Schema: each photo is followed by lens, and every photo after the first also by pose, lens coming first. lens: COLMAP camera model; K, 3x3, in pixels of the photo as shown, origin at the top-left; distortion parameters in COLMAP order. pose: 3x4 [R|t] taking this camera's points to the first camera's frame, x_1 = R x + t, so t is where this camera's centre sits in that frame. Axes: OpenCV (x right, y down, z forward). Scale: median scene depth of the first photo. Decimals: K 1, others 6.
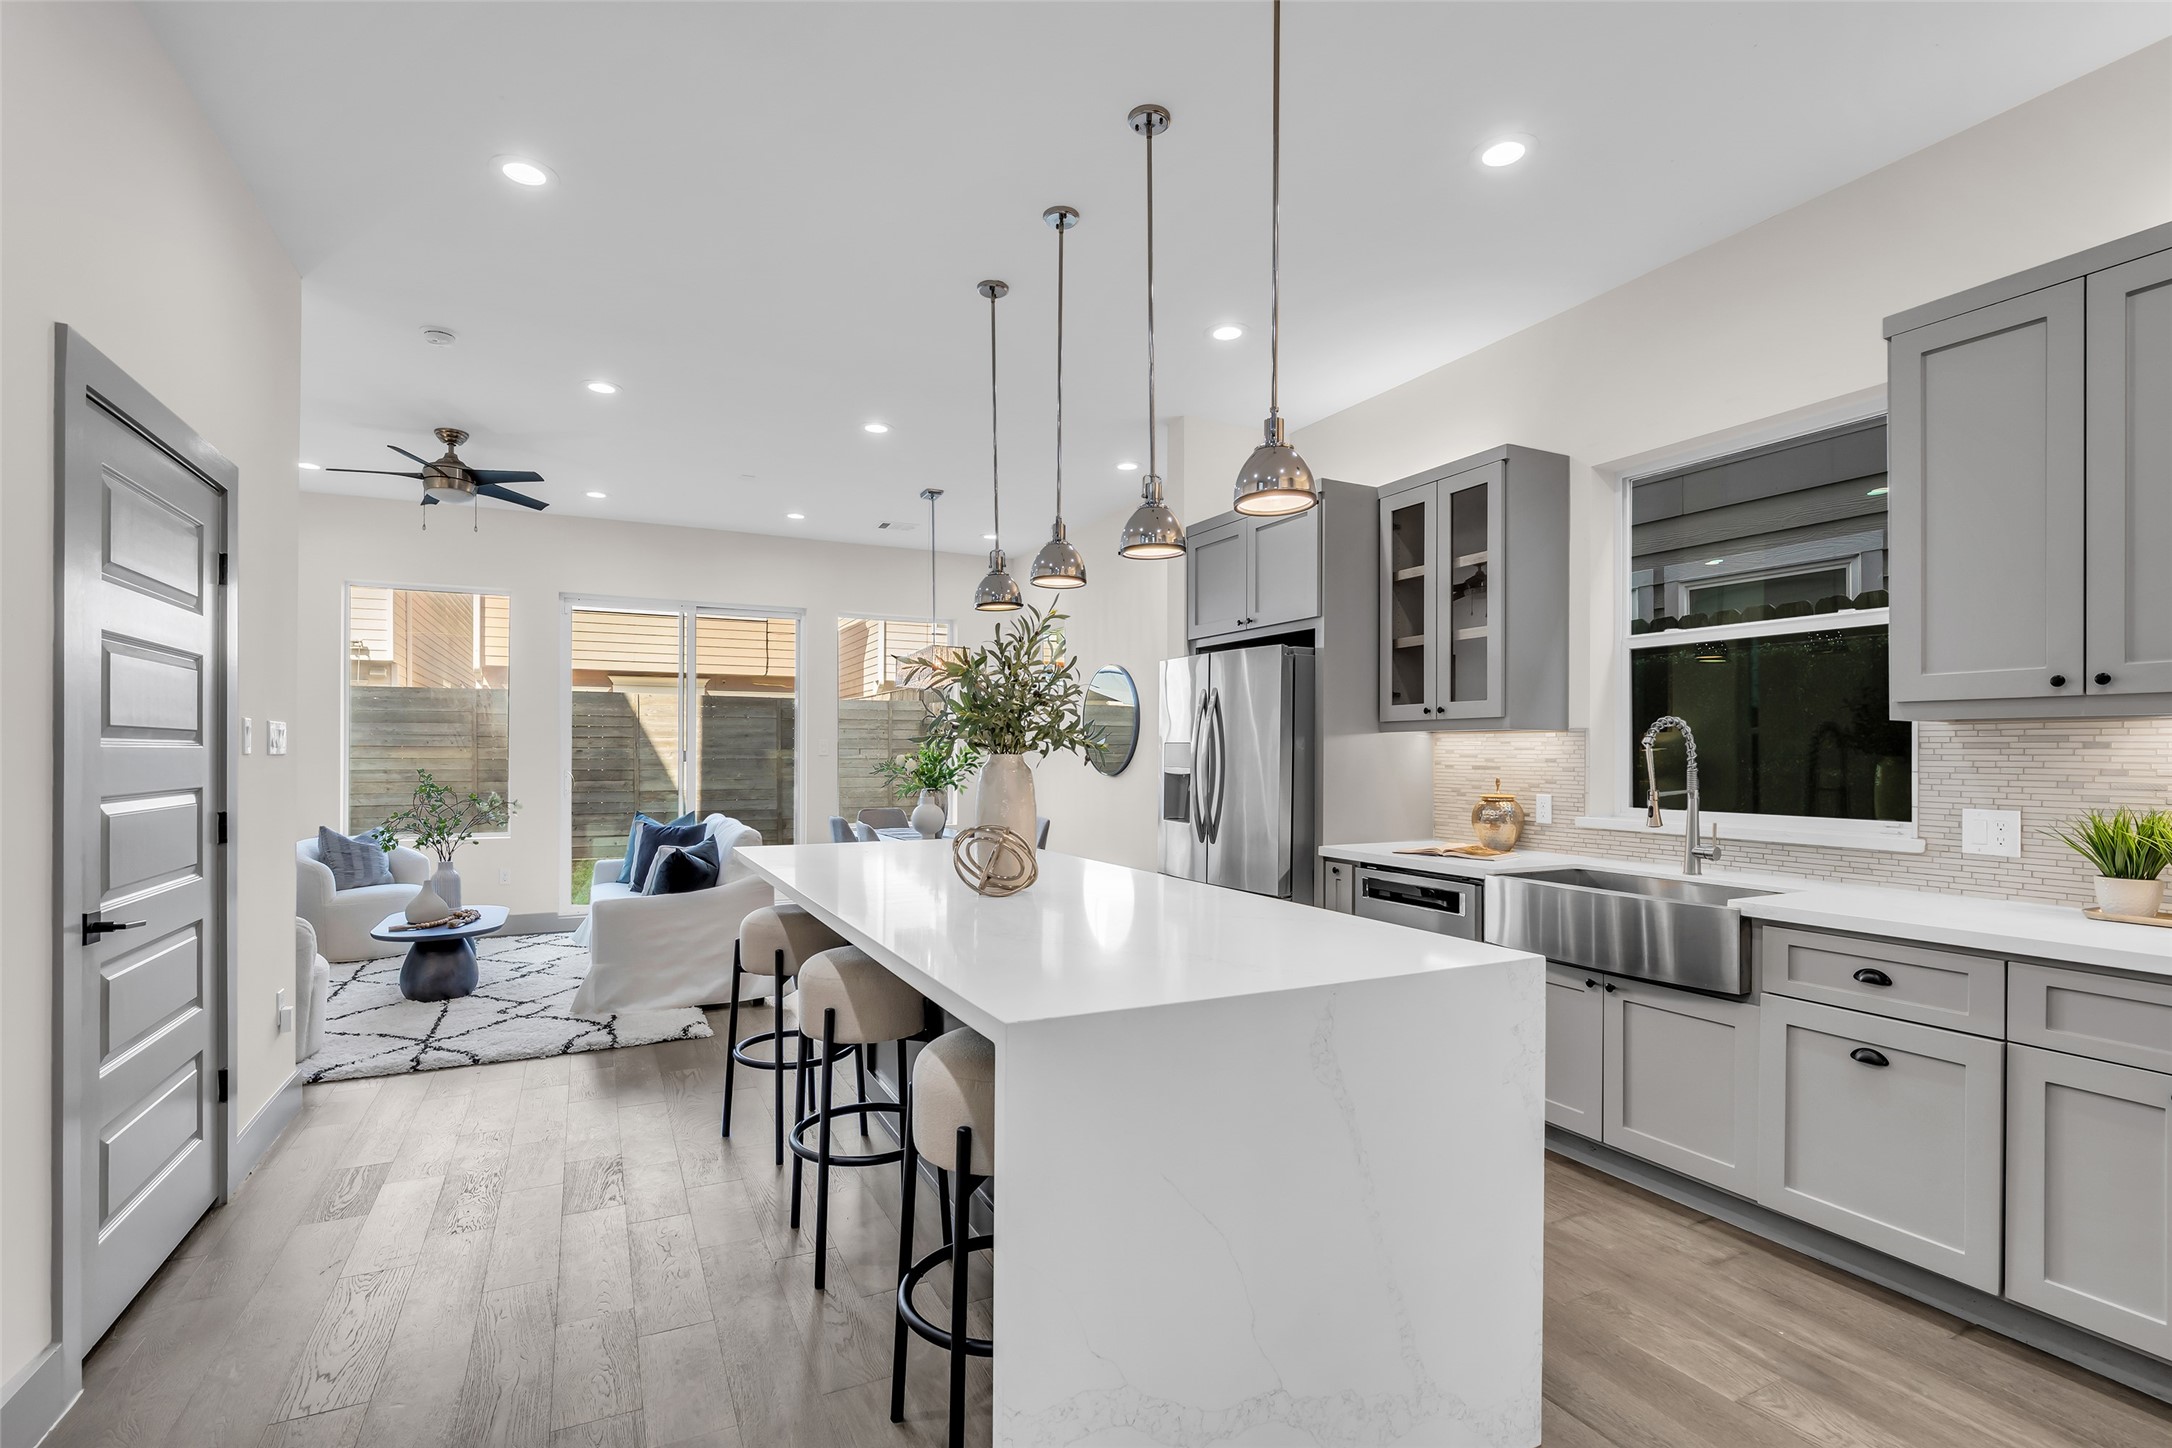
lens RADIAL K [[990.9, 0, 1066.7], [0, 990.9, 755.0], [0, 0, 1]] dist [-0.023280, 0.007262]
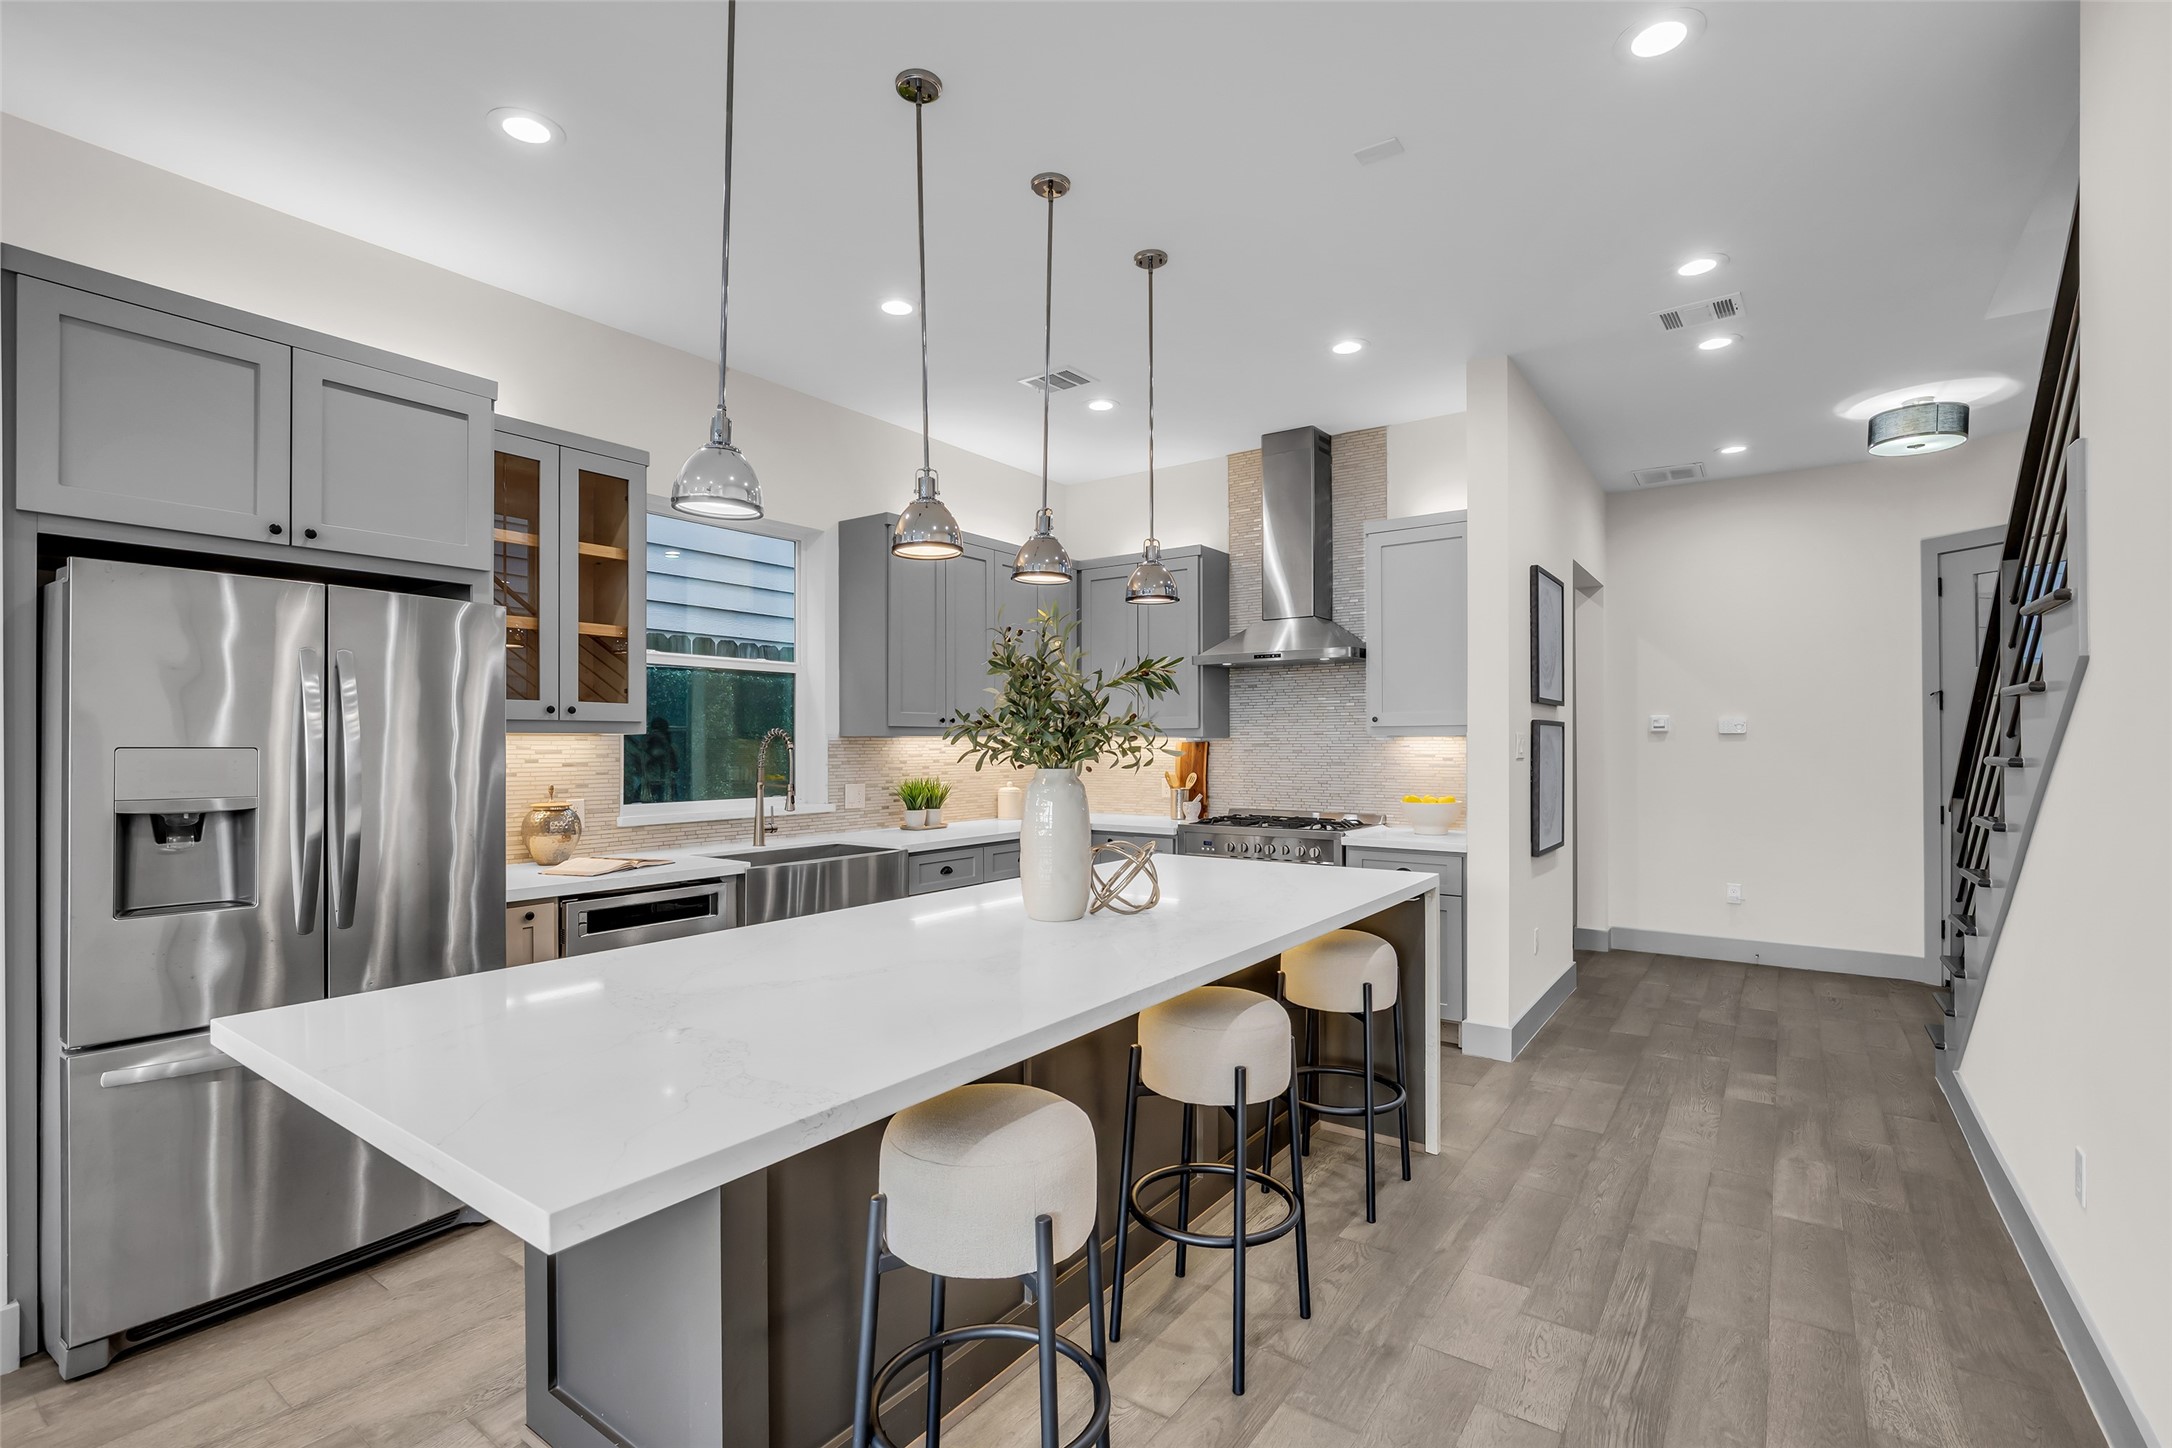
lens RADIAL K [[990.9, 0, 1072.8], [0, 990.9, 721.1], [0, 0, 1]] dist [-0.023280, 0.007262]
pose [[-0.477725, 0.019930, 0.878283, -0.444908], [0.005371, 0.999790, -0.019766, -0.011491], [-0.878493, -0.004725, -0.477732, 0.748873]]
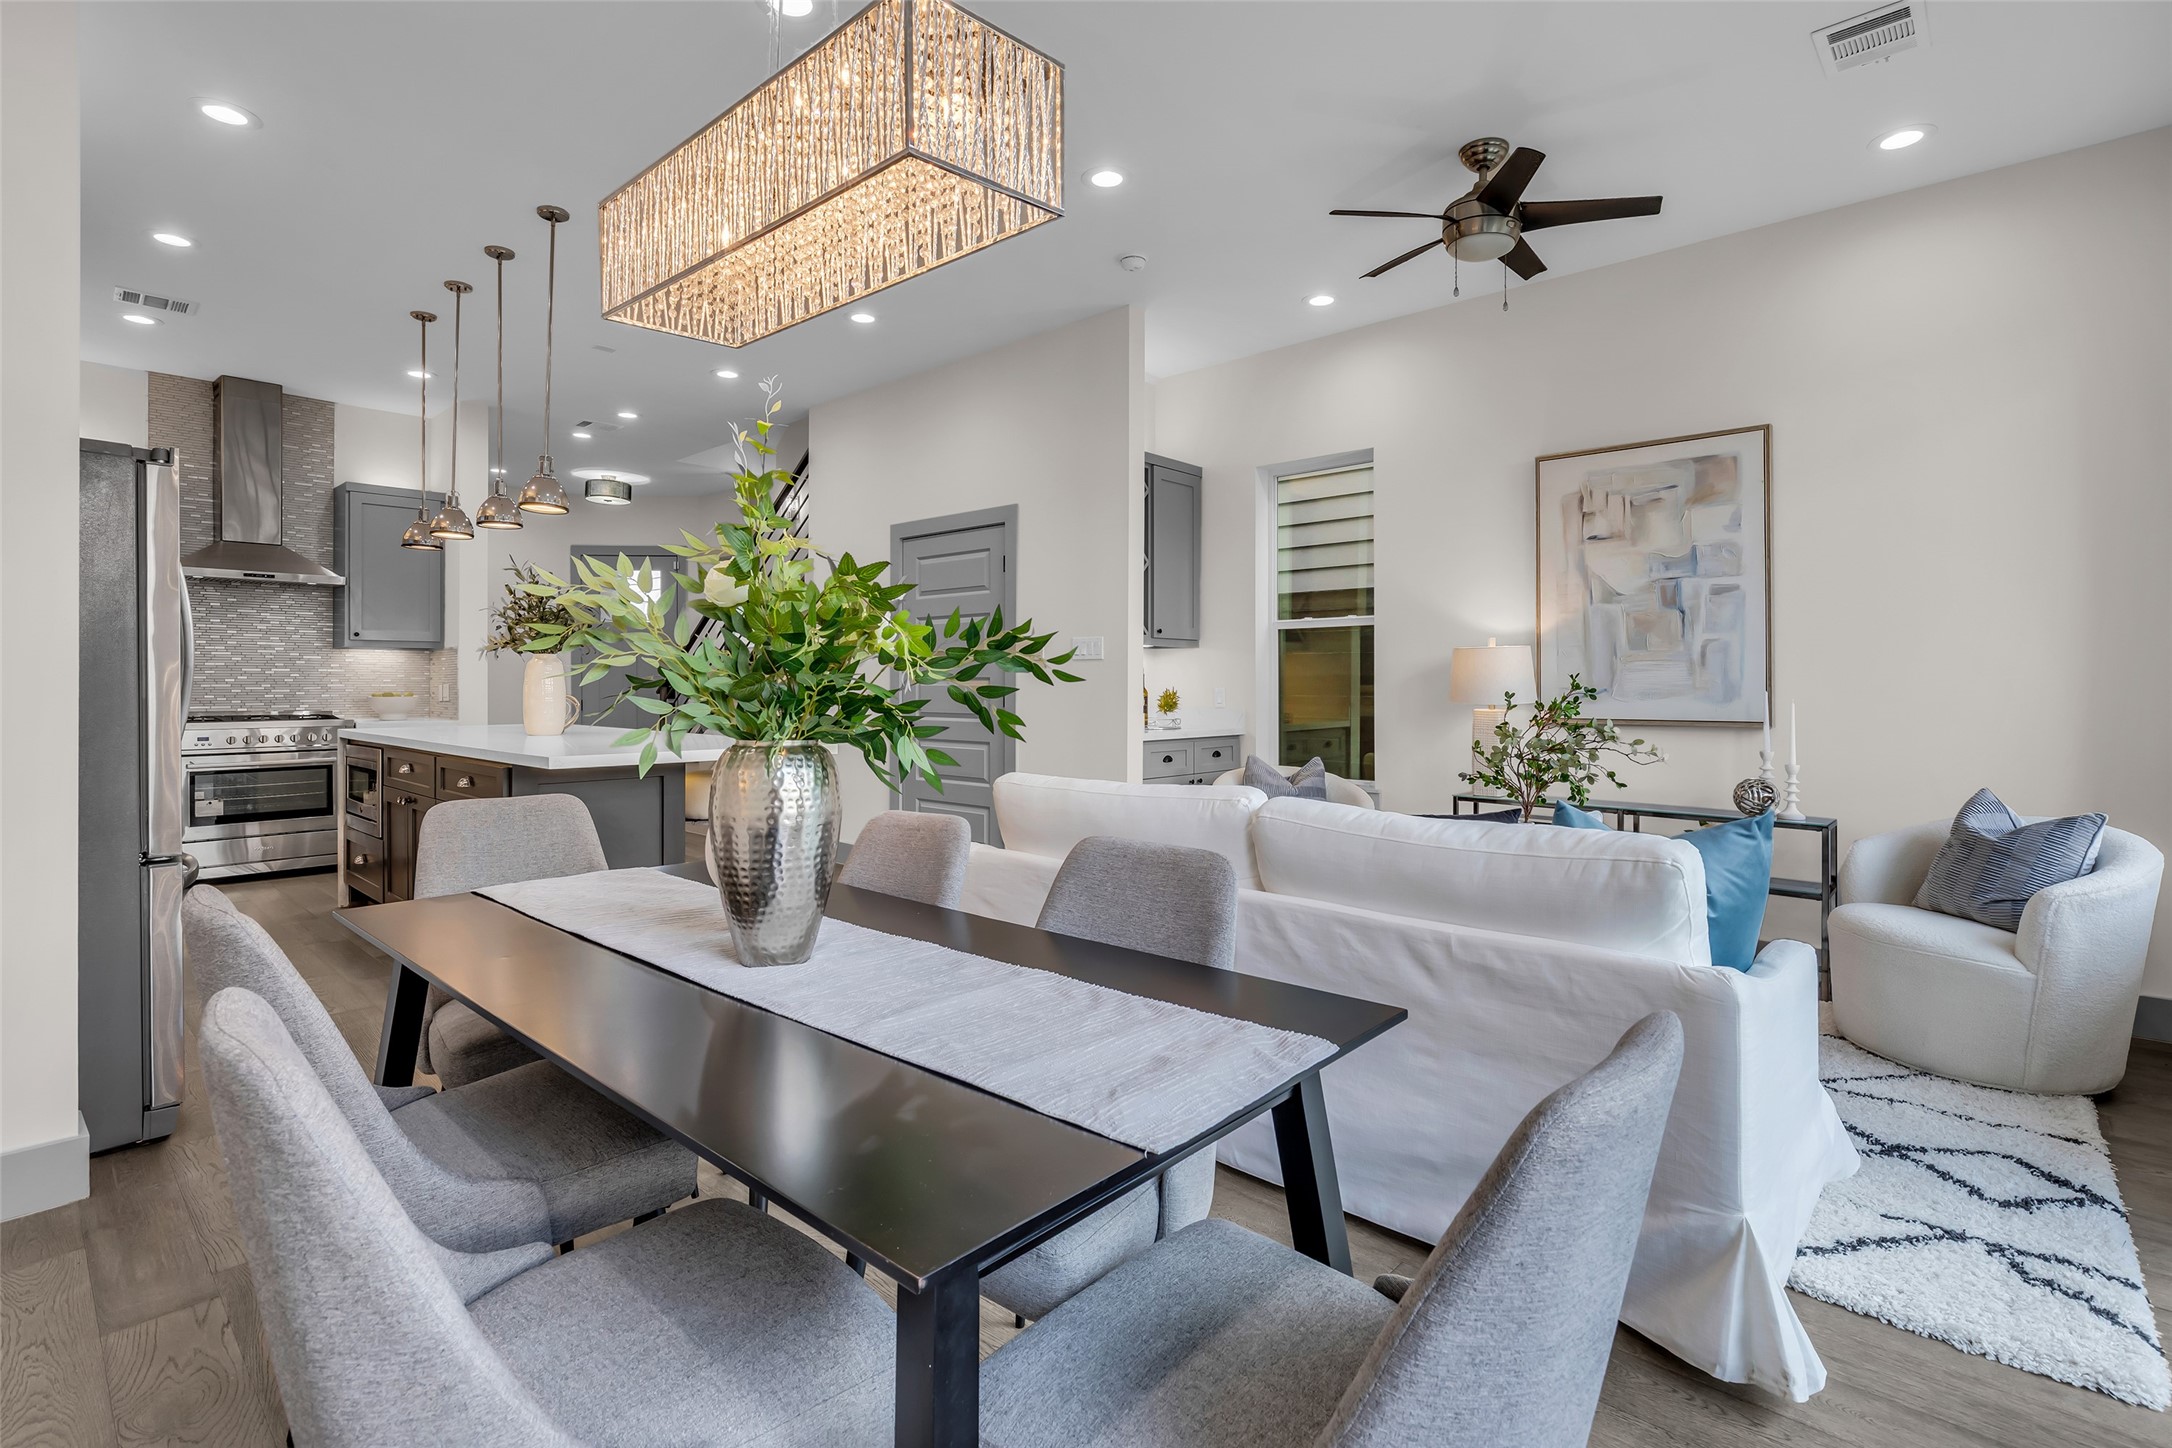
lens RADIAL K [[990.9, 0, 1059.3], [0, 990.9, 672.9], [0, 0, 1]] dist [-0.023280, 0.007262]
pose [[-0.933806, -0.012859, -0.357549, -0.137886], [-0.009077, 0.999884, -0.012252, 0.025625], [0.357665, -0.008195, -0.933814, 1.500045]]
